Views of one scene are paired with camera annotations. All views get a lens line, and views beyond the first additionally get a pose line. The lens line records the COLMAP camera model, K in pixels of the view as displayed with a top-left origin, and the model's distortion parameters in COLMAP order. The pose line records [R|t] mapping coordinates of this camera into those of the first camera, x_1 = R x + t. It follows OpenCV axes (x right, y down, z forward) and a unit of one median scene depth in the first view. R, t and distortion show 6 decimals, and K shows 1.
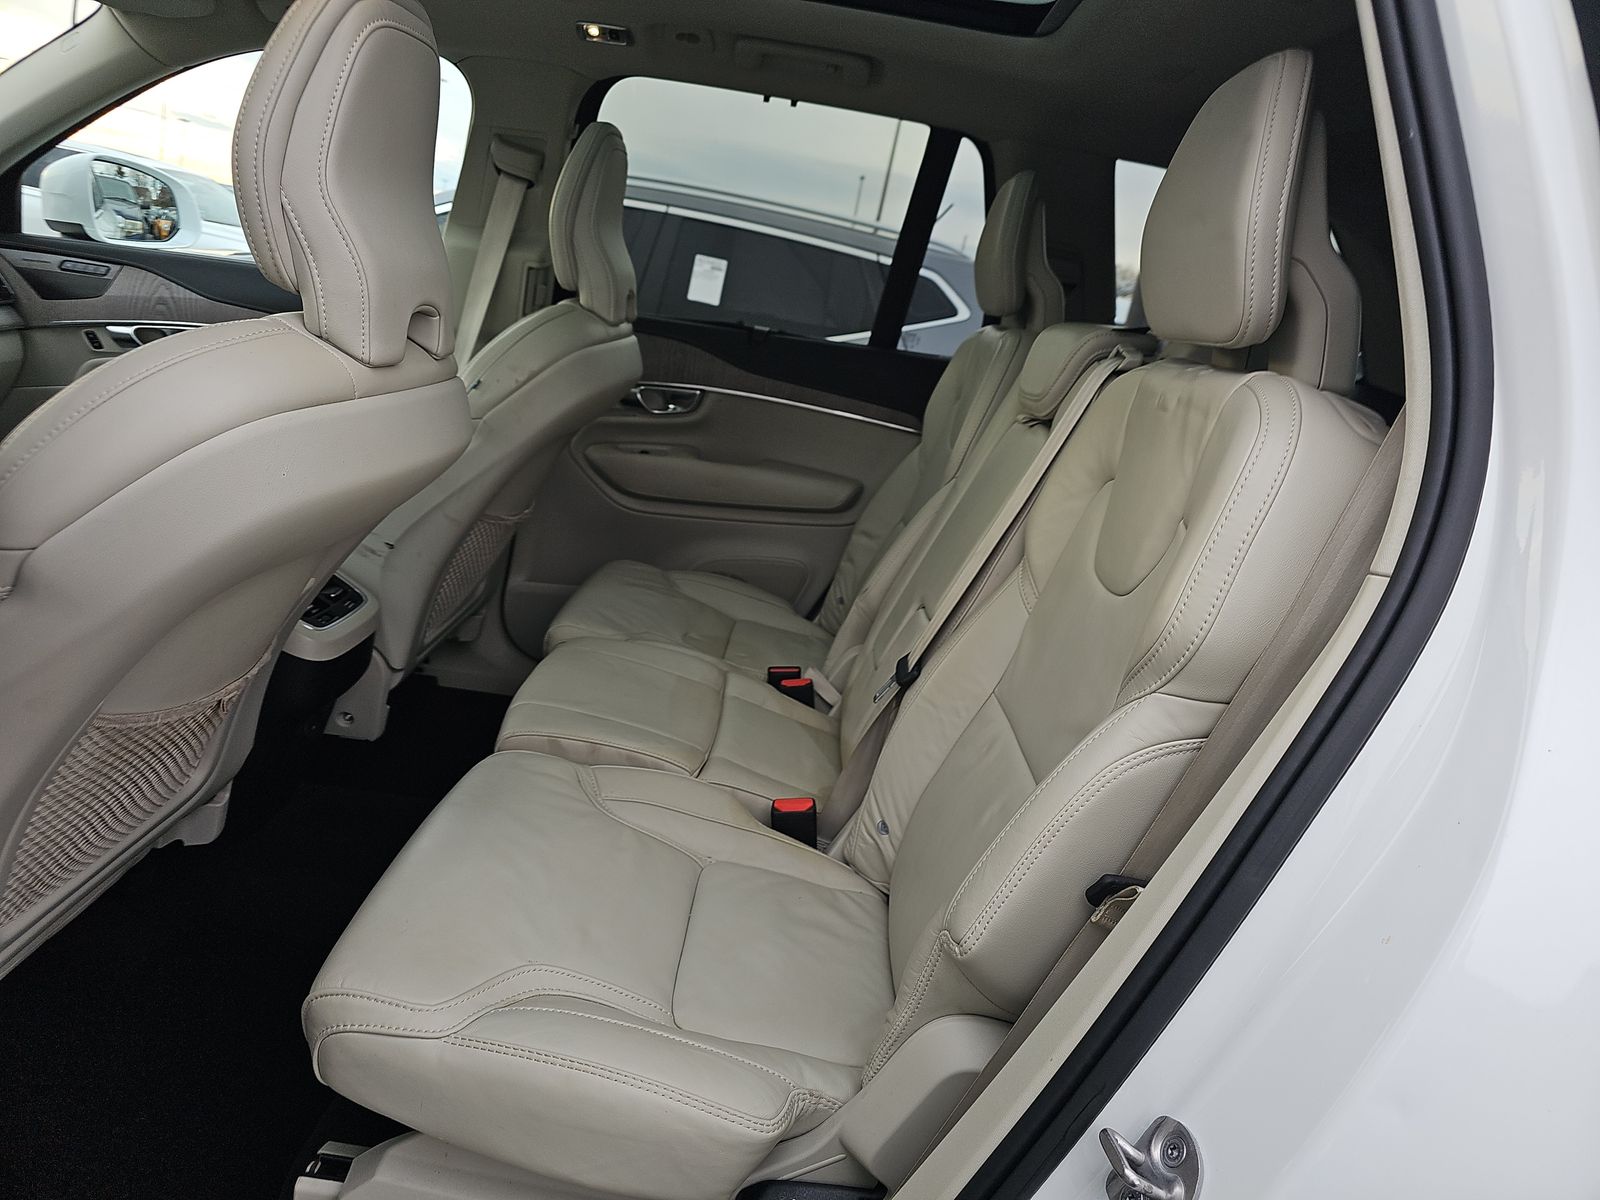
lens RADIAL K [[1040.9, 0, 841.7], [0, 1040.9, 592.9], [0, 0, 1]] dist [0.019412, -0.002422]
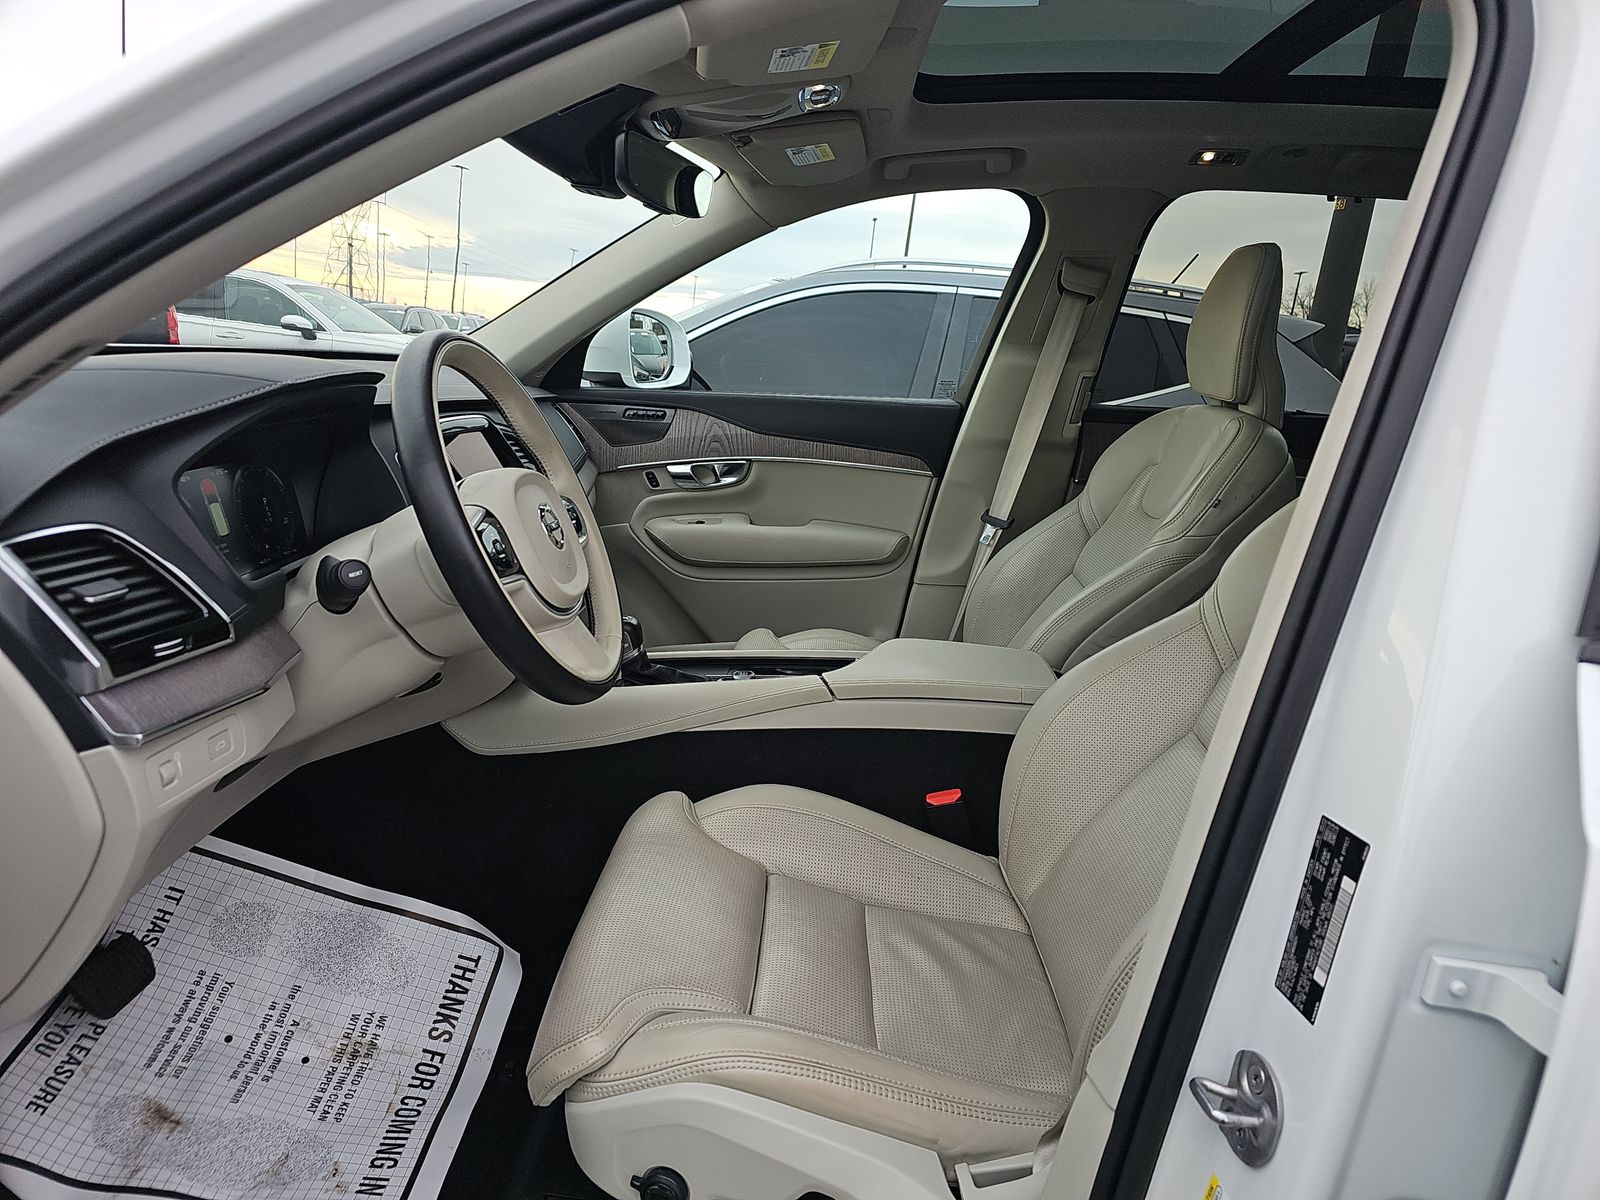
lens RADIAL K [[1041.6, 0, 792.6], [0, 1041.6, 601.9], [0, 0, 1]] dist [0.078750, -0.134973]
pose [[0.994588, -0.071095, -0.075764, -0.898918], [0.068608, 0.997031, -0.034950, -0.121213], [0.078023, 0.029563, 0.996513, -0.109508]]
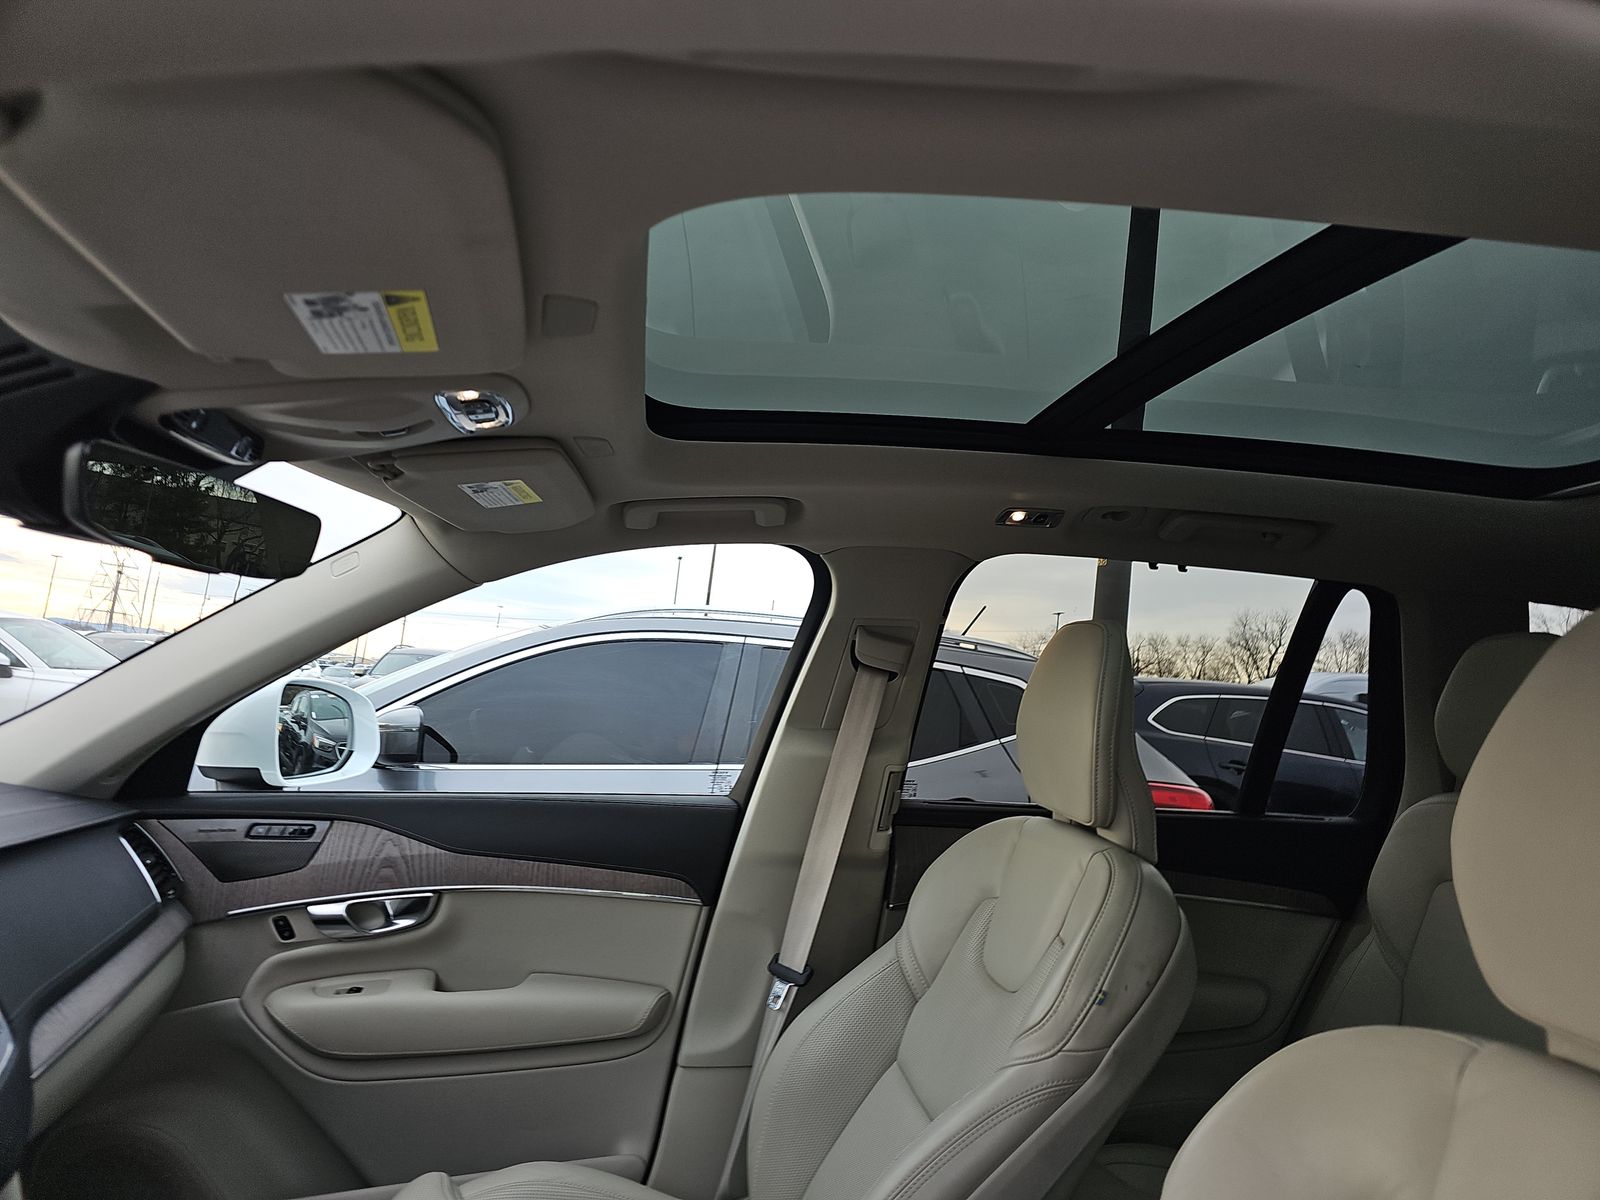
lens RADIAL K [[1040.9, 0, 841.7], [0, 1040.9, 592.9], [0, 0, 1]] dist [0.019412, -0.002422]
pose [[0.981588, -0.073318, 0.176377, -0.804418], [0.127849, 0.938238, -0.321503, -0.318786], [-0.141911, 0.338133, 0.930337, 0.344035]]
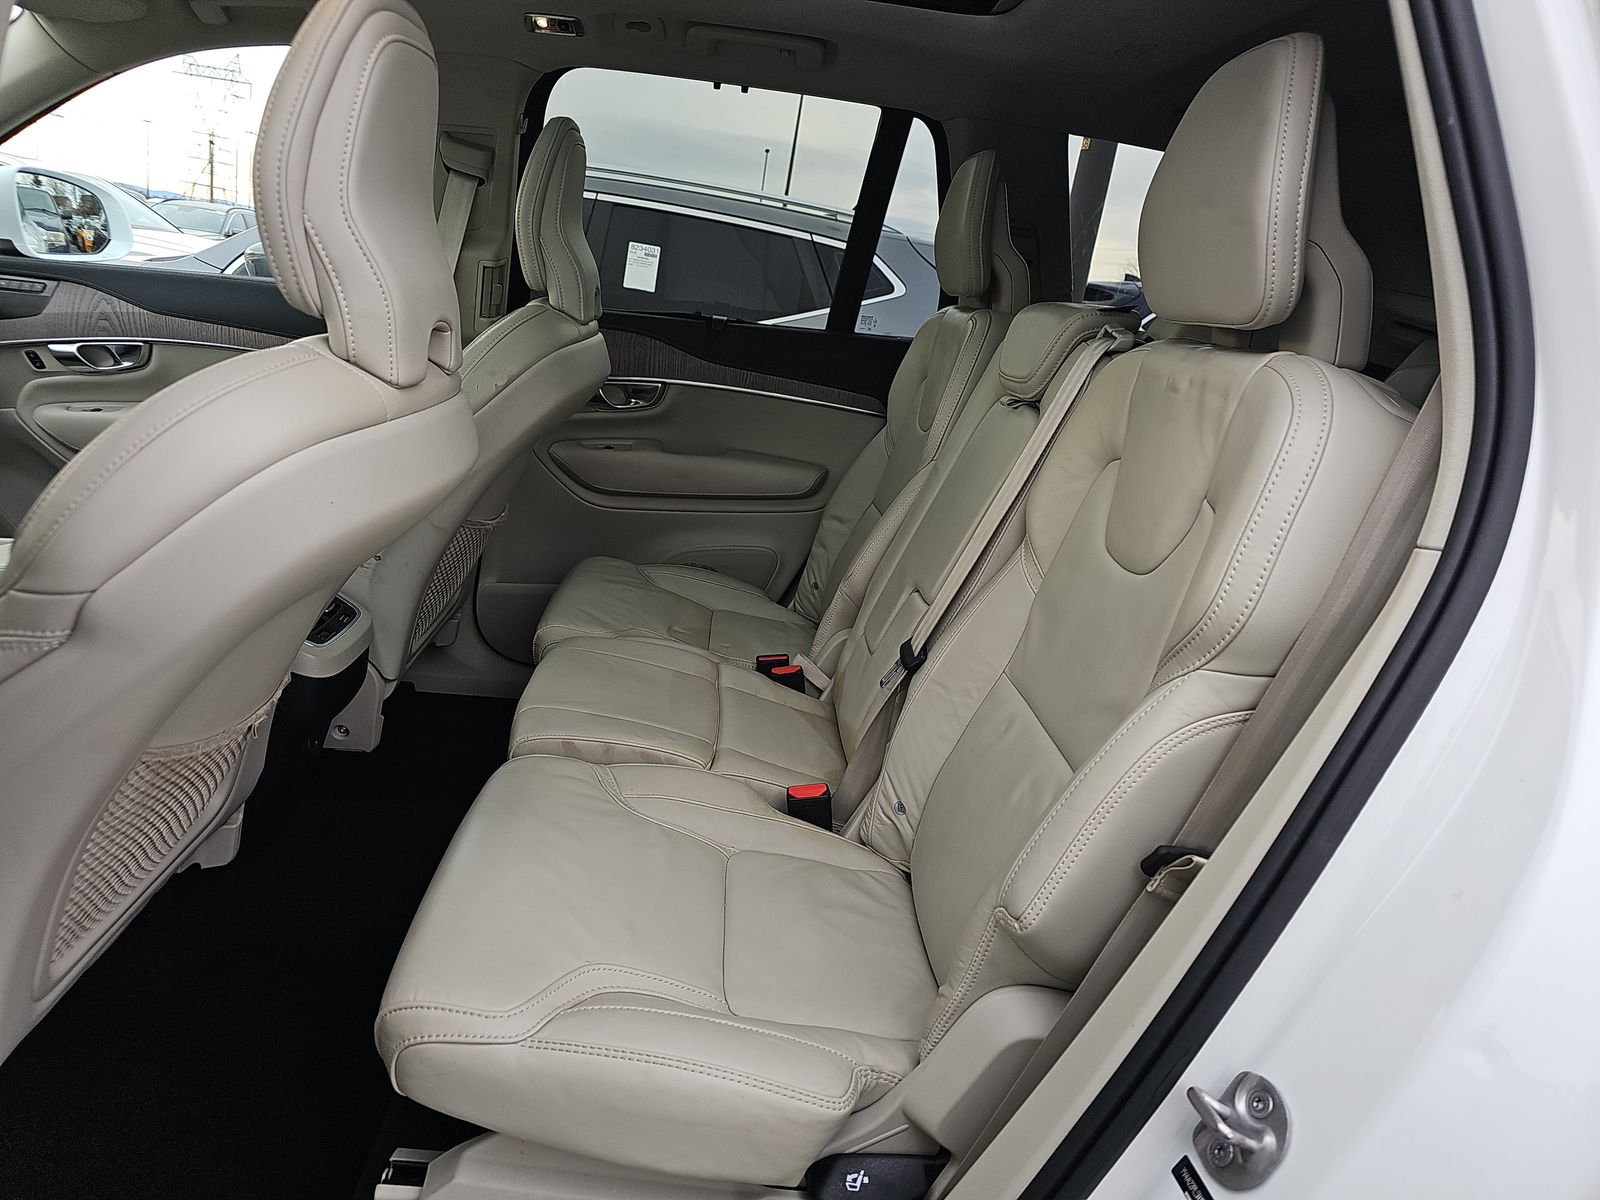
lens RADIAL K [[1028.7, 0, 817.0], [0, 1028.7, 608.5], [0, 0, 1]] dist [0.025397, -0.000752]
pose [[0.997828, -0.055435, 0.035580, -0.063077], [0.054082, 0.997816, 0.037934, -0.013875], [-0.037605, -0.035927, 0.998647, -0.006350]]
